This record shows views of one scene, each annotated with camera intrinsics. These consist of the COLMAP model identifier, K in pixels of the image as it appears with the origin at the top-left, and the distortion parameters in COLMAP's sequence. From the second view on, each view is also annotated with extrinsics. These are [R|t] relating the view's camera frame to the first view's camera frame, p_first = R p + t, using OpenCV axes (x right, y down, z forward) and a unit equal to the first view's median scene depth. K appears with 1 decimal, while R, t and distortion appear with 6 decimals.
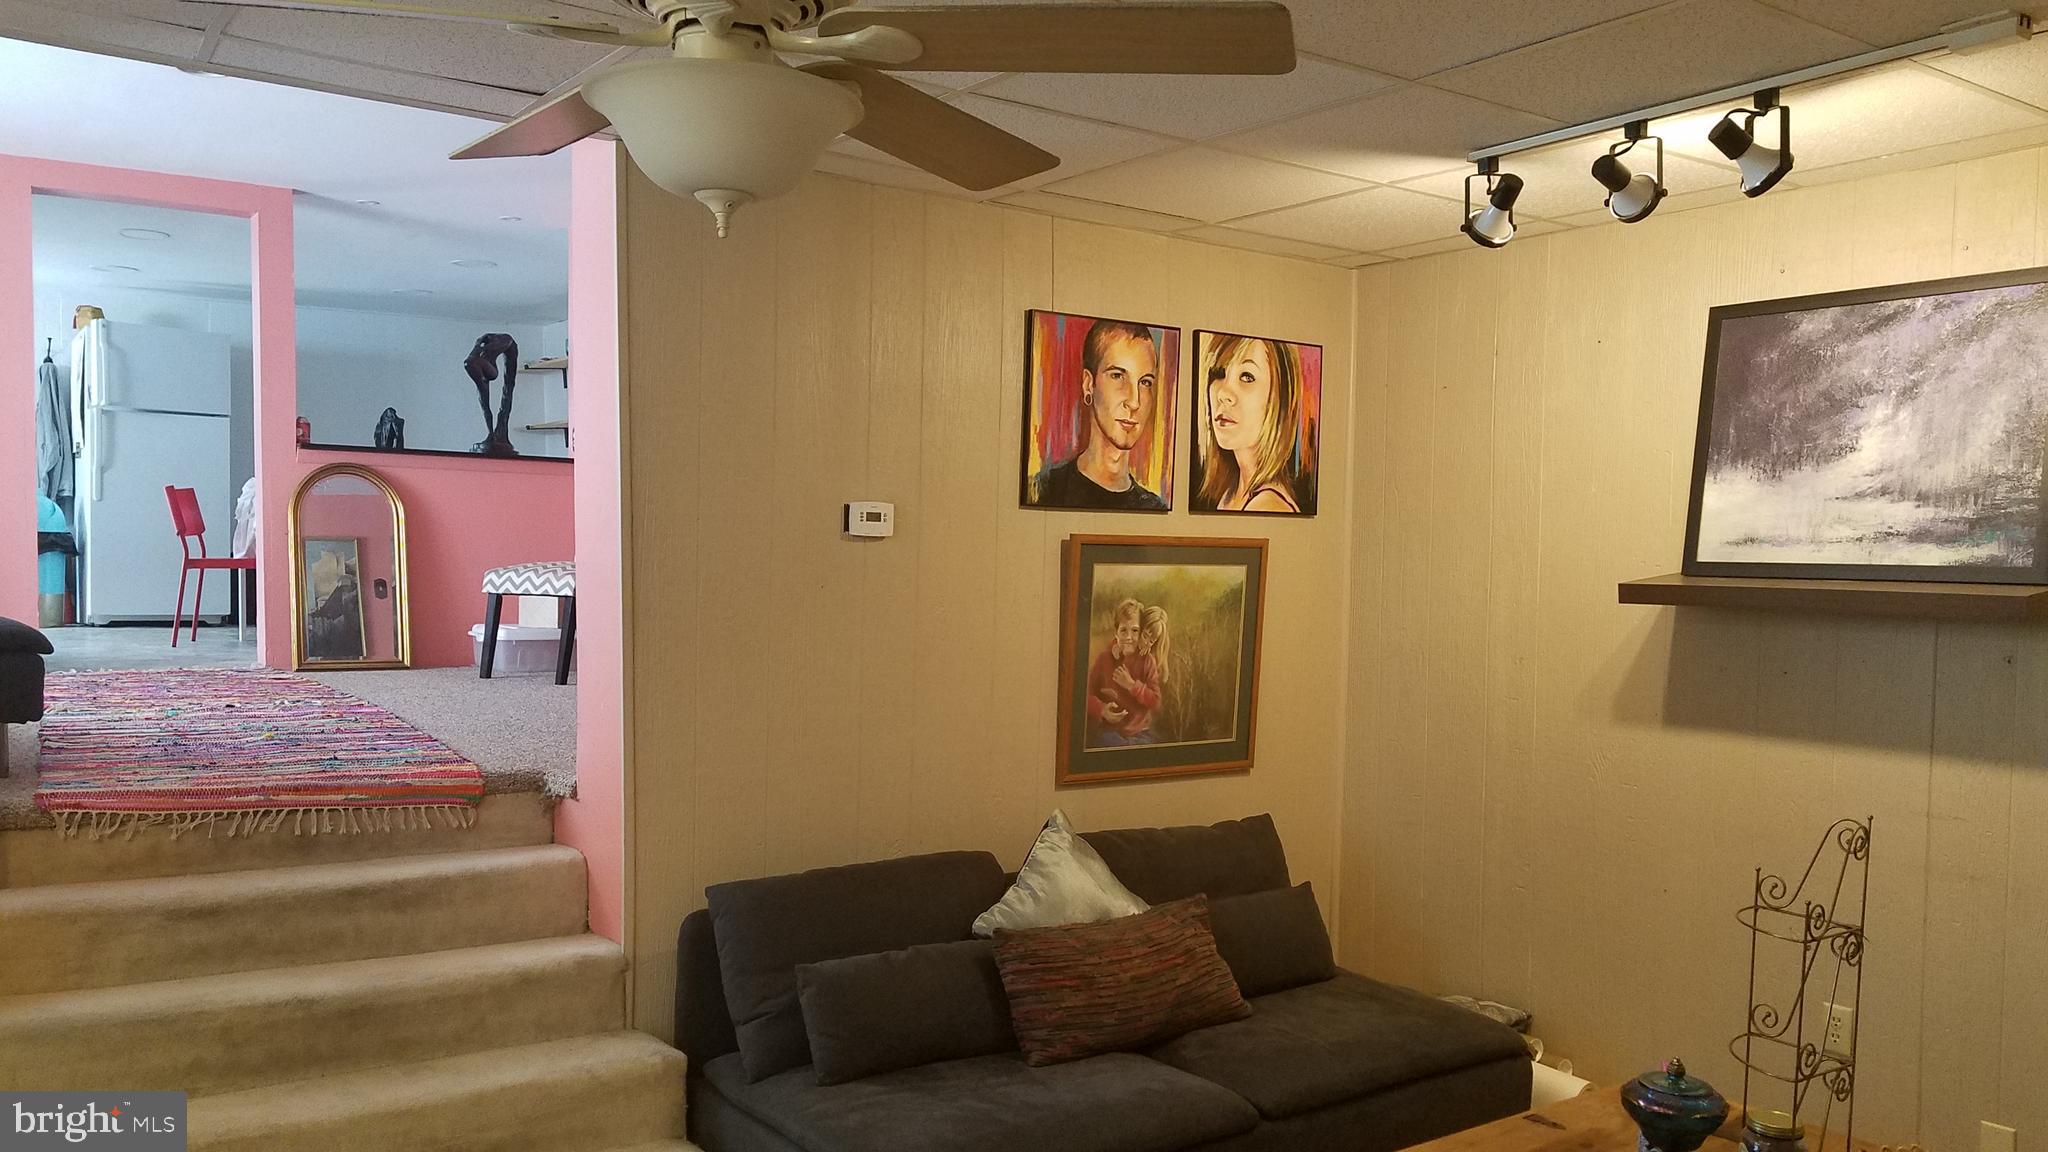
lens RADIAL K [[1602.8, 0, 1025.0], [0, 1602.8, 574.8], [0, 0, 1]] dist [0.019047, 0.005087]
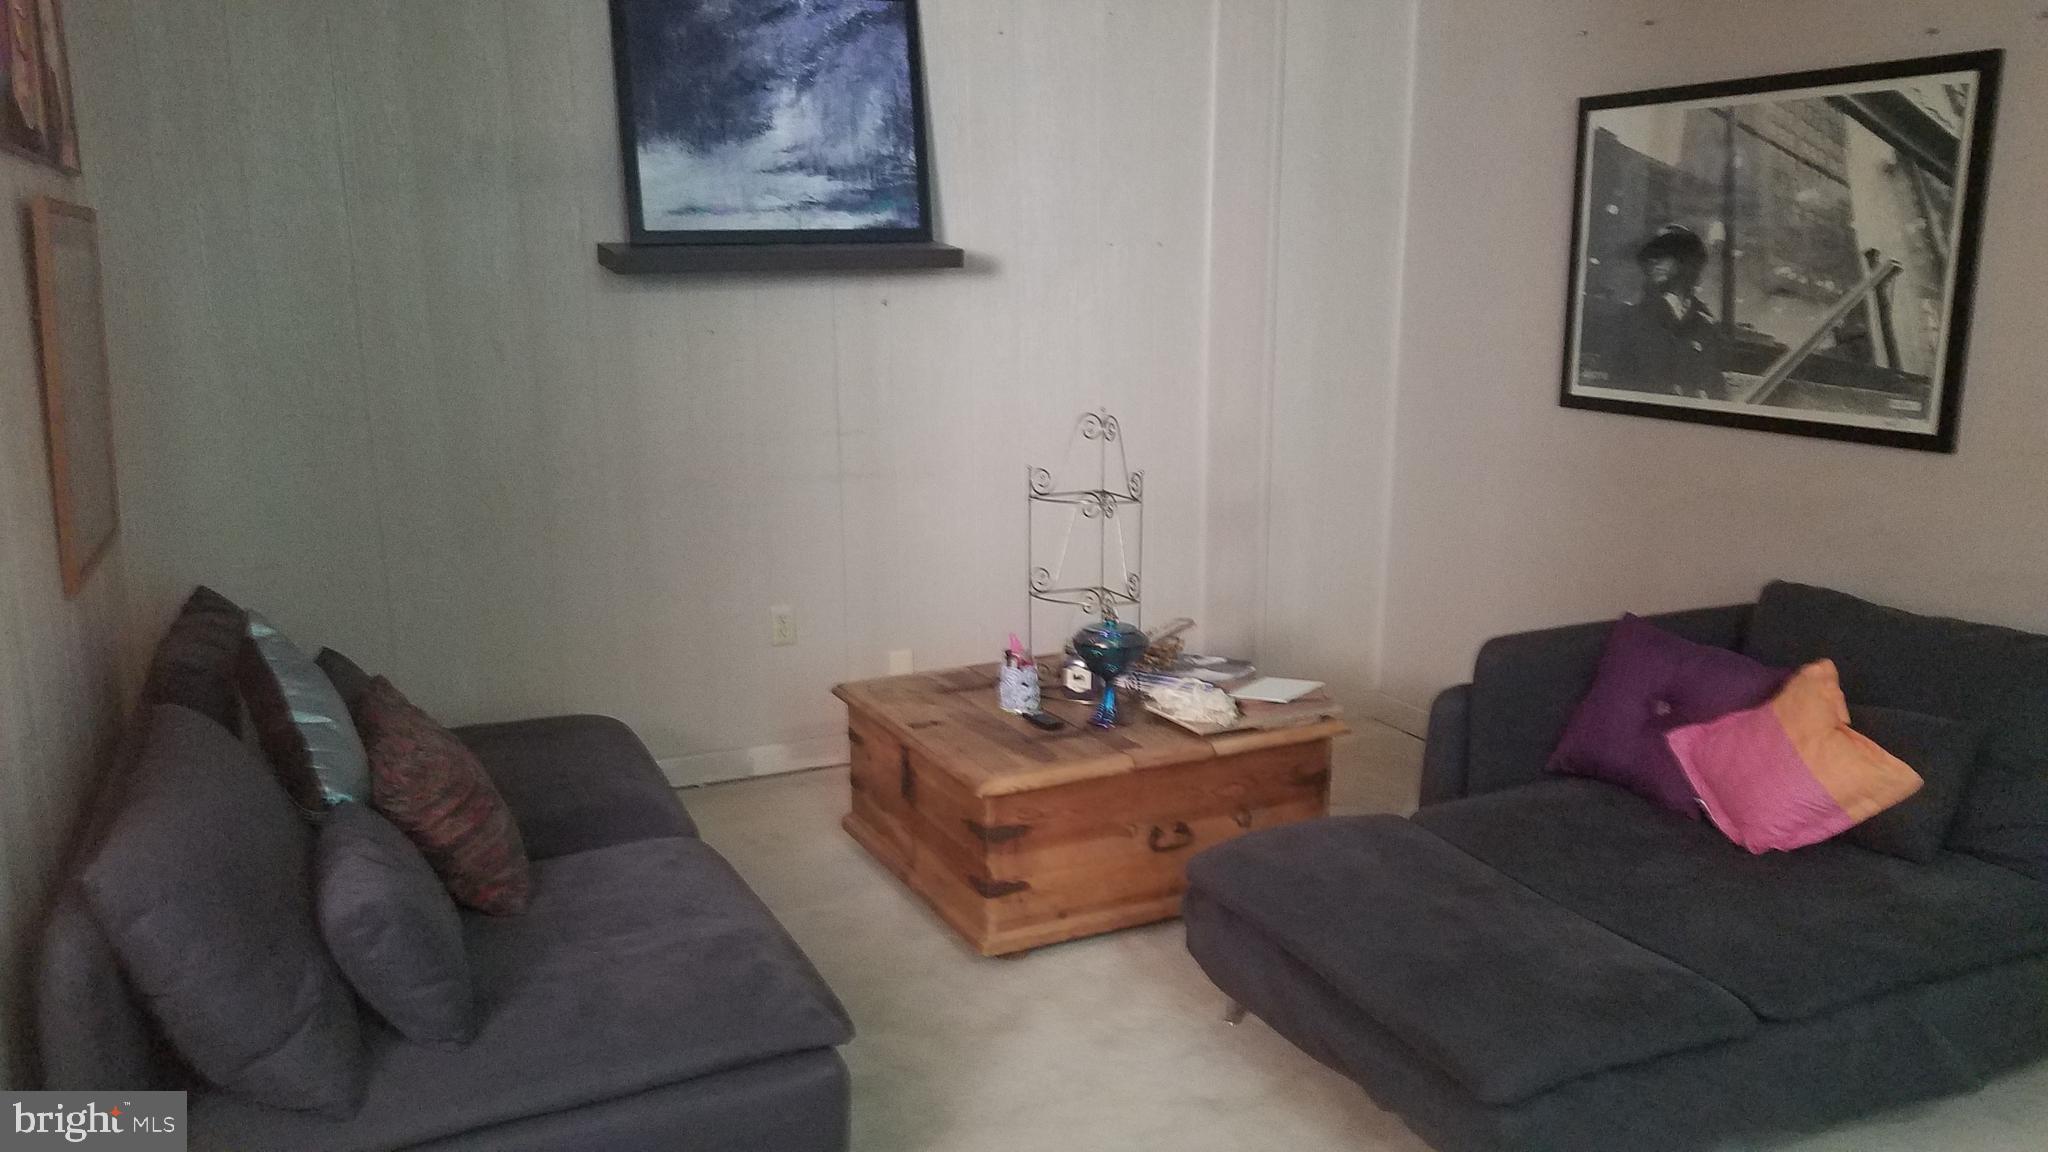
lens RADIAL K [[1602.8, 0, 1023.0], [0, 1602.8, 578.1], [0, 0, 1]] dist [0.019047, 0.005087]
pose [[0.193218, -0.216868, 0.956888, -0.626867], [0.034249, 0.976163, 0.214321, -0.003602], [-0.980558, -0.008638, 0.196040, 0.606865]]
